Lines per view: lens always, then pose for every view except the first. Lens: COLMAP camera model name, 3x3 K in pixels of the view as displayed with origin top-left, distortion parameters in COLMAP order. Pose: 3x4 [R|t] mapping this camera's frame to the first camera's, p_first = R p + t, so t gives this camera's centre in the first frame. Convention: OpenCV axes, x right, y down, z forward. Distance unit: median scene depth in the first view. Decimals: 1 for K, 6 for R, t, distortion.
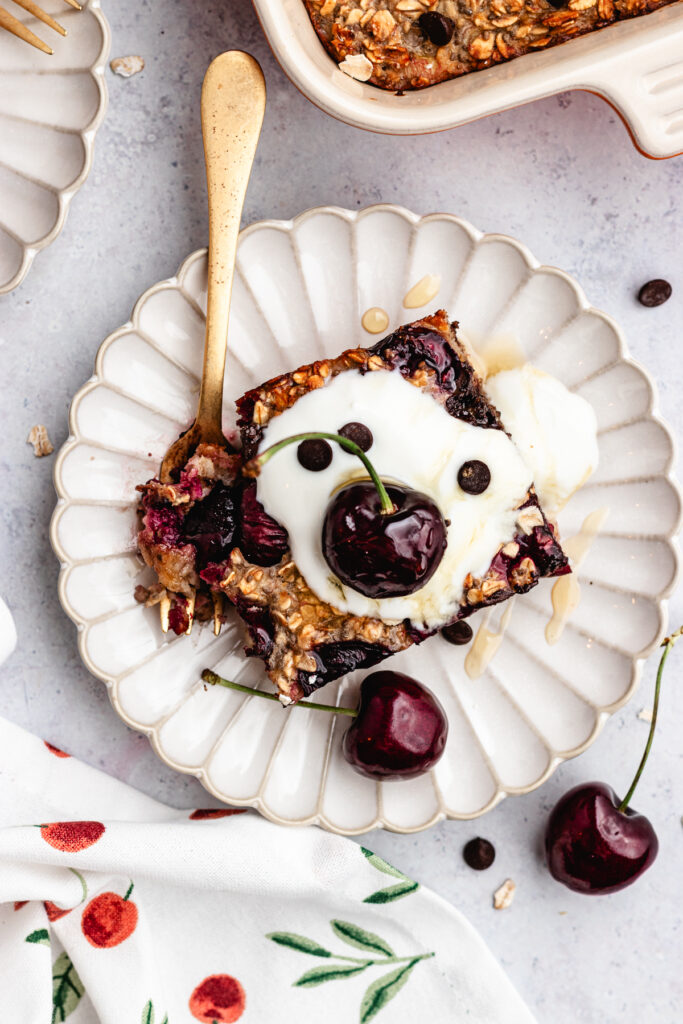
lens RADIAL K [[2676.3, 0, 341.5], [0, 2676.3, 512.0], [0, 0, 1]] dist [0.021669, -0.385457]
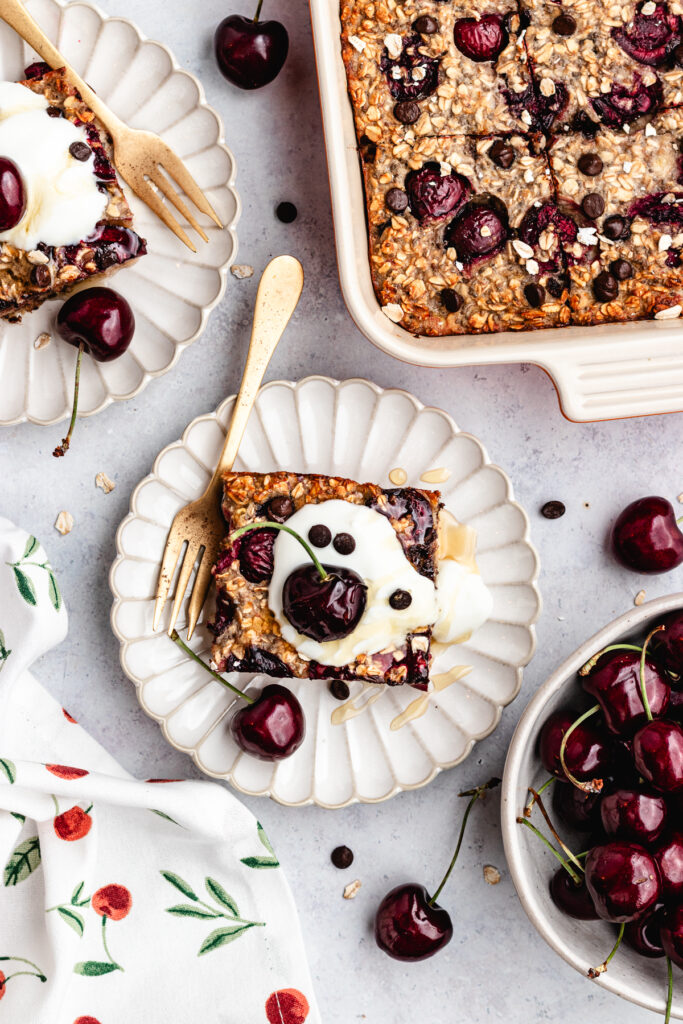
lens RADIAL K [[2676.3, 0, 341.5], [0, 2676.3, 512.0], [0, 0, 1]] dist [0.021669, -0.385457]
pose [[0.969083, 0.246569, 0.009109, -0.008135], [-0.245397, 0.967006, -0.068403, 0.049222], [-0.025674, 0.064053, 0.997616, -0.468698]]
